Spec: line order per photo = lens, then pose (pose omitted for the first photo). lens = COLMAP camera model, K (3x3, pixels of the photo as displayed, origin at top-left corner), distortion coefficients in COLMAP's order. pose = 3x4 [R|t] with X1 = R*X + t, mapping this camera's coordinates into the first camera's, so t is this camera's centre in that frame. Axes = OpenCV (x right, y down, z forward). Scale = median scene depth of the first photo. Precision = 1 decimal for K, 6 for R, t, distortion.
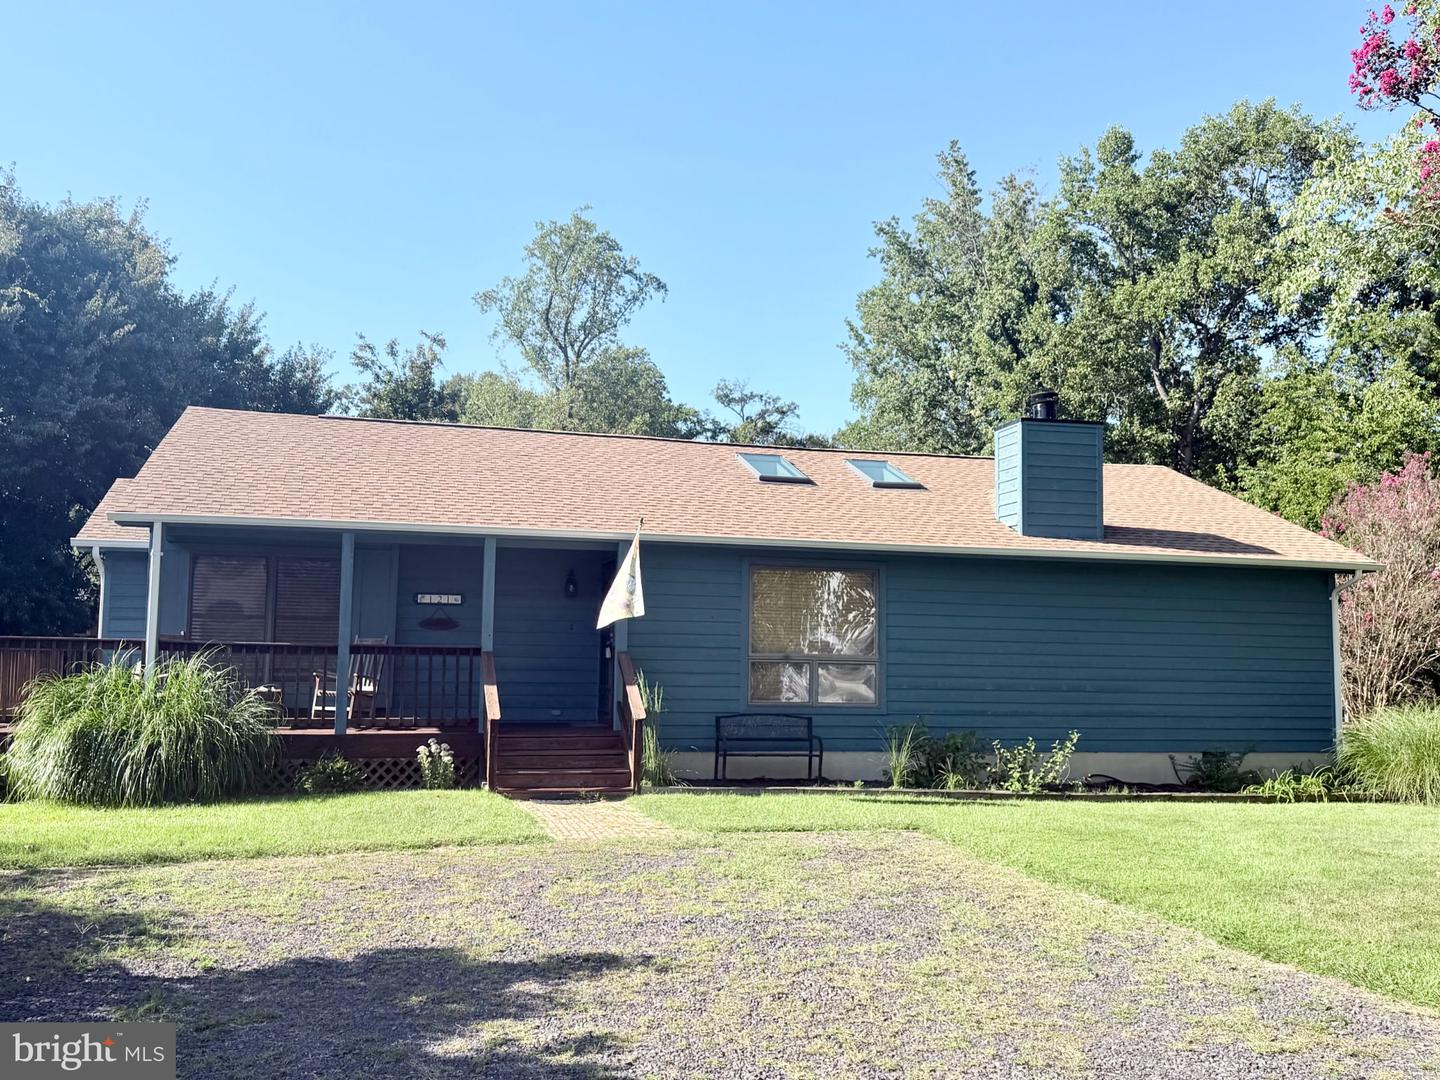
lens RADIAL K [[1303.1, 0, 719.5], [0, 1303.1, 564.8], [0, 0, 1]] dist [0.085986, -0.083254]
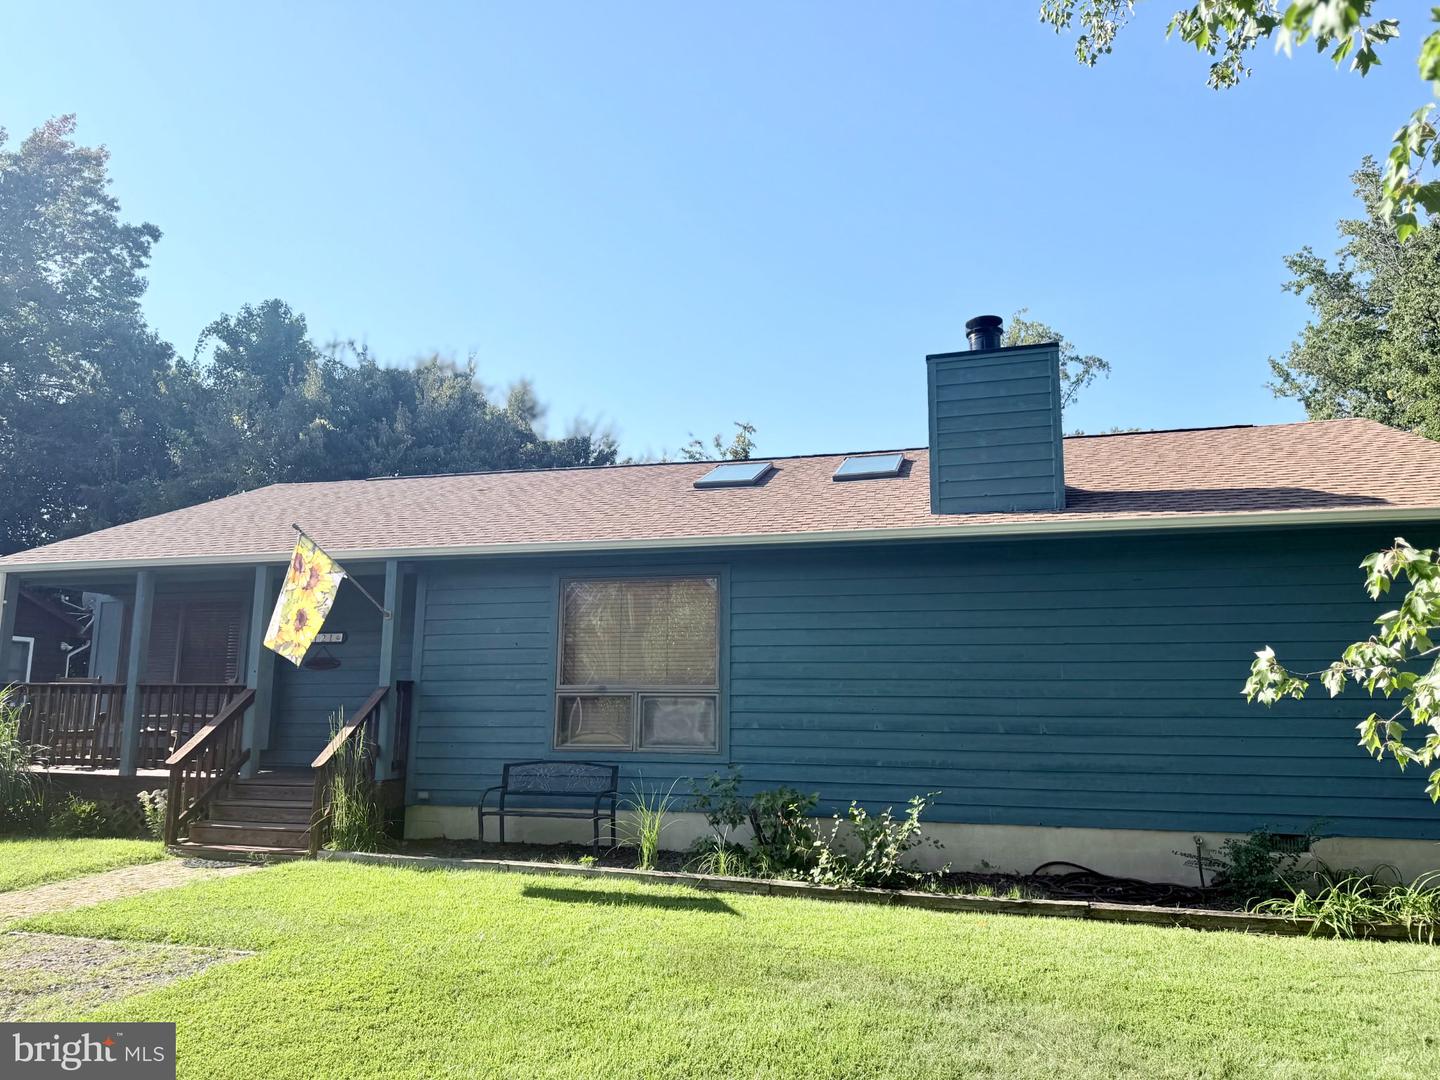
lens RADIAL K [[1022.1, 0, 715.2], [0, 1022.1, 535.9], [0, 0, 1]] dist [0.056873, -0.056534]
pose [[0.859446, -0.096181, -0.502097, 0.413112], [0.045174, 0.992589, -0.112813, 0.048199], [0.509226, 0.074275, 0.857422, 0.457457]]
